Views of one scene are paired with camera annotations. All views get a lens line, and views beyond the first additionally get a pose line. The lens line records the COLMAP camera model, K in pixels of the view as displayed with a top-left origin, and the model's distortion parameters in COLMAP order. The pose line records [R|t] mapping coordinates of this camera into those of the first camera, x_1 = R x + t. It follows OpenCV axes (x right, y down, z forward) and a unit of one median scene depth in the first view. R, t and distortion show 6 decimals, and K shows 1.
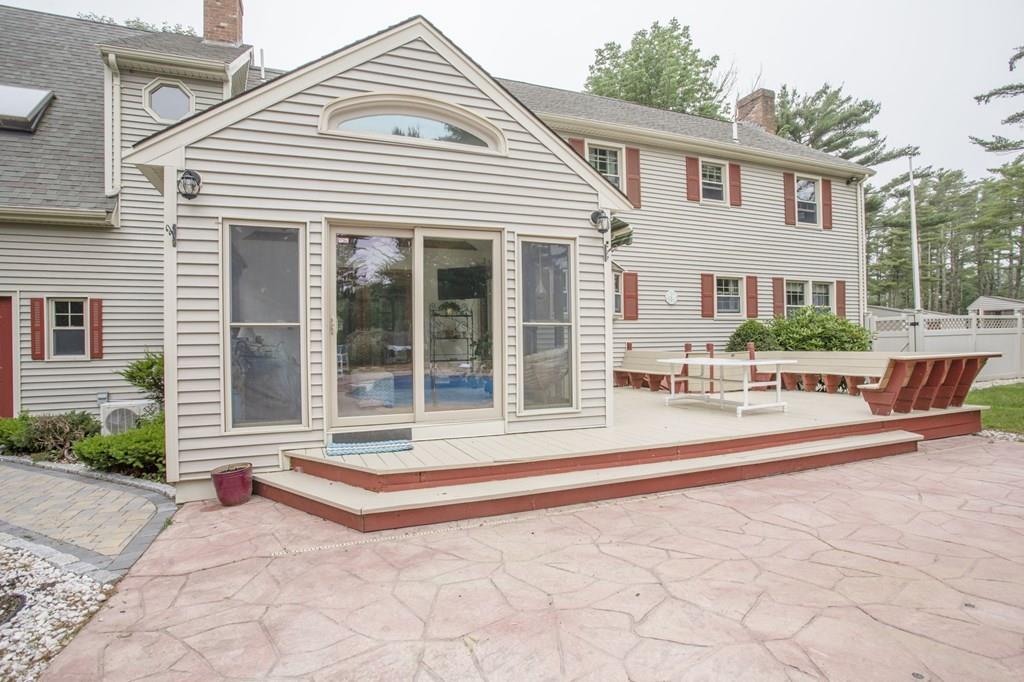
lens RADIAL K [[513.9, 0, 503.1], [0, 513.9, 339.3], [0, 0, 1]] dist [-0.069544, 0.033466]
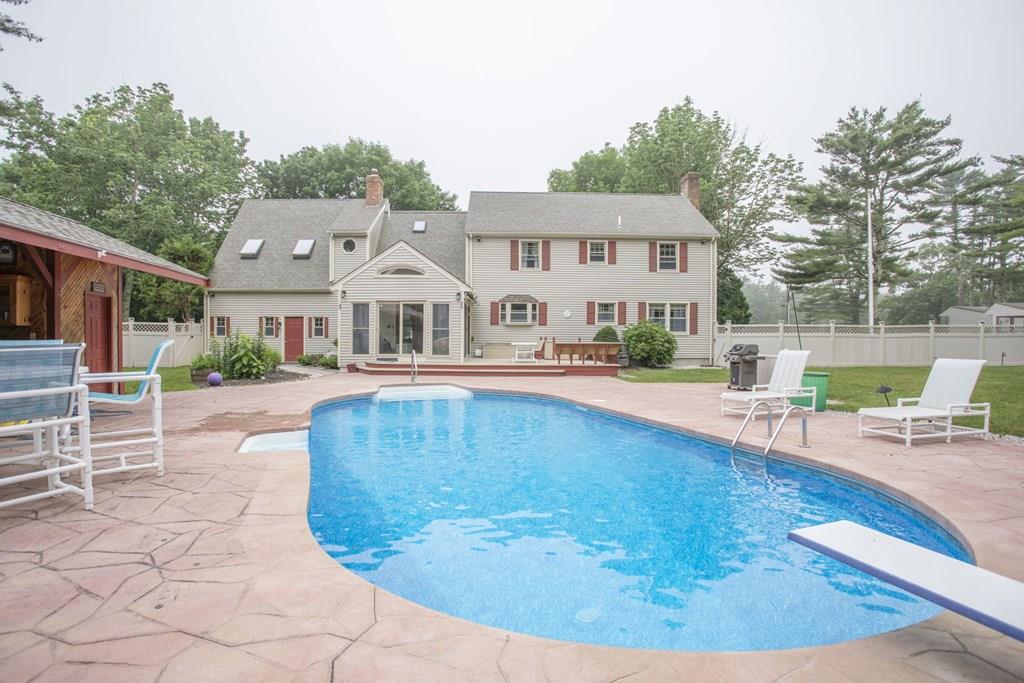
lens RADIAL K [[496.2, 0, 504.7], [0, 496.2, 342.6], [0, 0, 1]] dist [-0.068542, 0.030239]
pose [[0.937038, 0.025373, -0.348304, 1.145114], [-0.018151, 0.999548, 0.023983, -0.019977], [0.348755, -0.016151, 0.937075, -1.312457]]
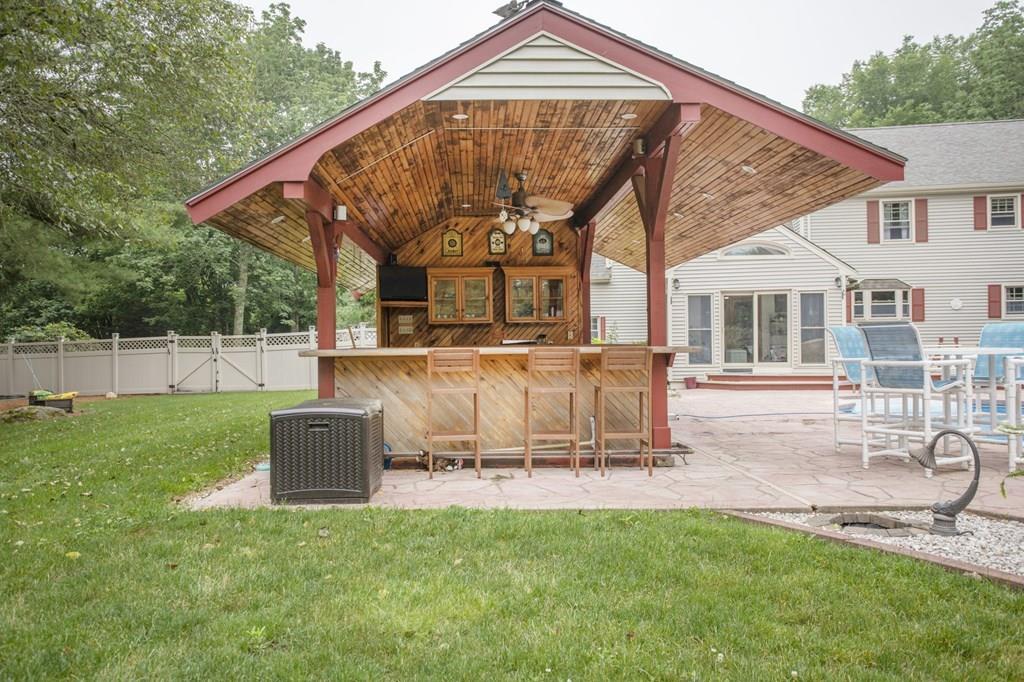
lens RADIAL K [[787.3, 0, 512.0], [0, 787.3, 341.0], [0, 0, 1]] dist [-0.002393, 0.041787]
pose [[0.871106, -0.001910, -0.491092, 0.489144], [0.001315, 0.999998, -0.001557, 0.026160], [0.491094, 0.000711, 0.871106, -2.094878]]
